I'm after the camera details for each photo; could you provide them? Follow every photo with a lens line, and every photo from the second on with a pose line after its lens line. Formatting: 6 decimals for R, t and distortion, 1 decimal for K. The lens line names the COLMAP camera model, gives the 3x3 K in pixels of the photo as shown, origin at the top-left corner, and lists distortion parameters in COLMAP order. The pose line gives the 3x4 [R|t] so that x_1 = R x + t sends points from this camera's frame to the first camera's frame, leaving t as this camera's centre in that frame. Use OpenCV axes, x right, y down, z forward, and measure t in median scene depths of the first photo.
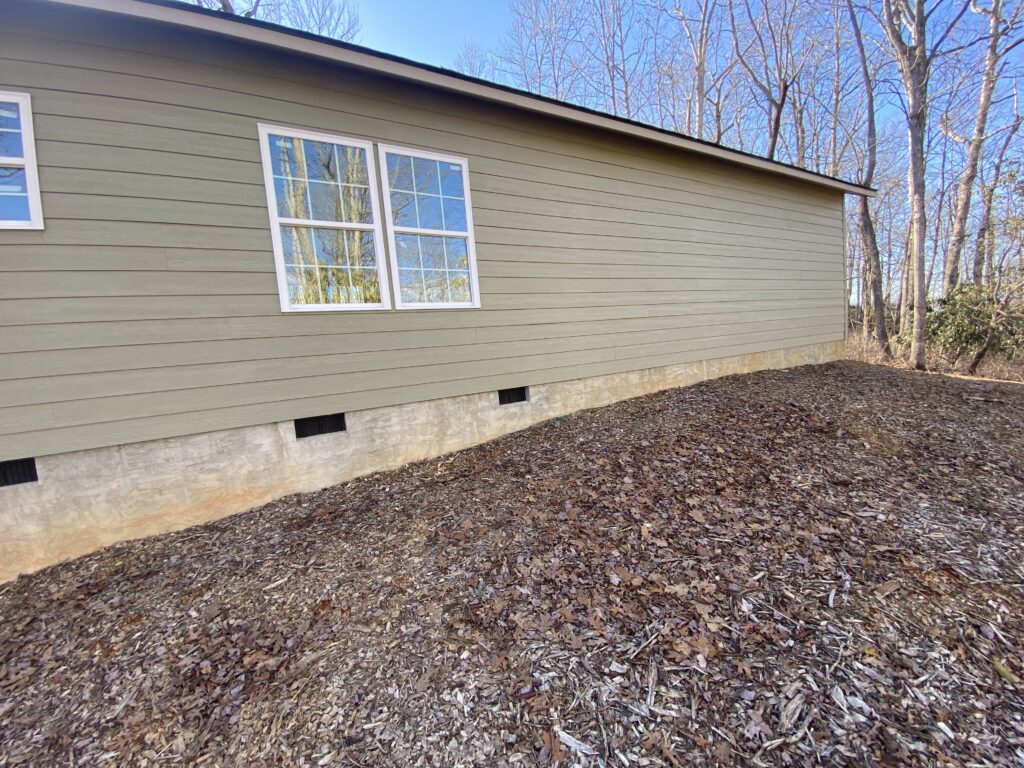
lens RADIAL K [[411.6, 0, 509.2], [0, 411.6, 378.2], [0, 0, 1]] dist [-0.000127, -0.012817]
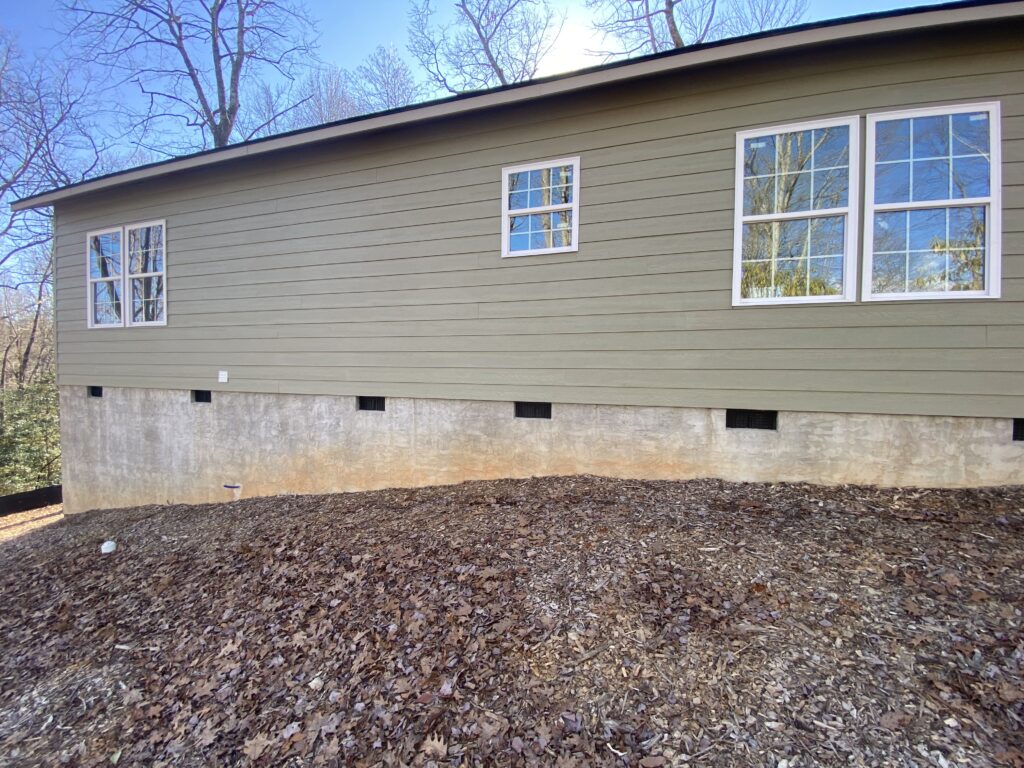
lens RADIAL K [[411.6, 0, 509.2], [0, 411.6, 378.2], [0, 0, 1]] dist [-0.000127, -0.012817]
pose [[0.641995, 0.110573, -0.758694, -0.111424], [-0.123233, 0.991562, 0.040234, 0.060337], [0.756741, 0.067666, 0.650204, -0.130791]]
